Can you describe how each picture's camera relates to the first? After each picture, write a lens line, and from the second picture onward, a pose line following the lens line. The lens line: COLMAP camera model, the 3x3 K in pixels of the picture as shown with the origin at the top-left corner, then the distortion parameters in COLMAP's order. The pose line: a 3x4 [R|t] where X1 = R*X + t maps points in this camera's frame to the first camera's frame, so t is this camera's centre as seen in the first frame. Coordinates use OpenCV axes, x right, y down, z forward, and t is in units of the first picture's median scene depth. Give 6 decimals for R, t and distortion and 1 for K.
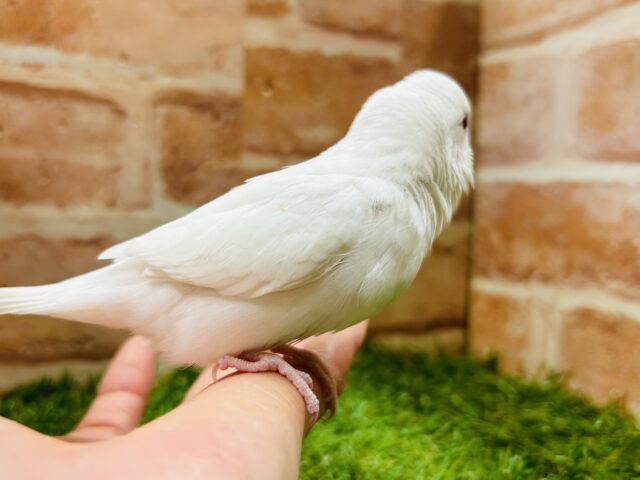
lens RADIAL K [[674.3, 0, 327.9], [0, 674.3, 247.6], [0, 0, 1]] dist [0.009279, 0.000000]
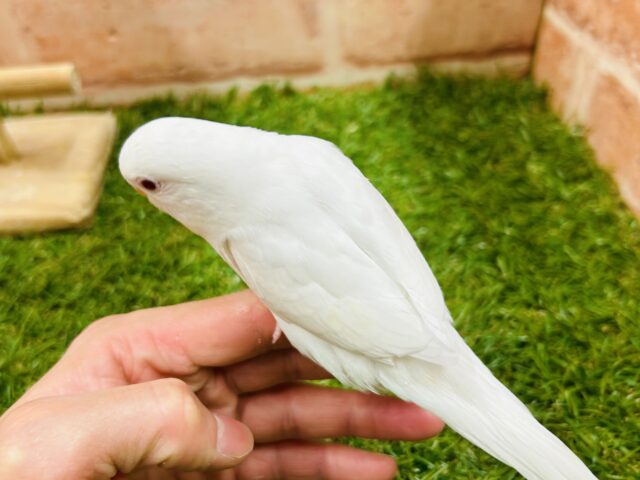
lens RADIAL K [[674.3, 0, 321.8], [0, 674.3, 241.5], [0, 0, 1]] dist [0.009279, 0.000000]
pose [[0.940476, 0.179556, -0.288555, 0.307679], [0.030014, 0.801845, 0.596778, -0.338386], [0.338531, -0.569916, 0.748727, -0.056525]]
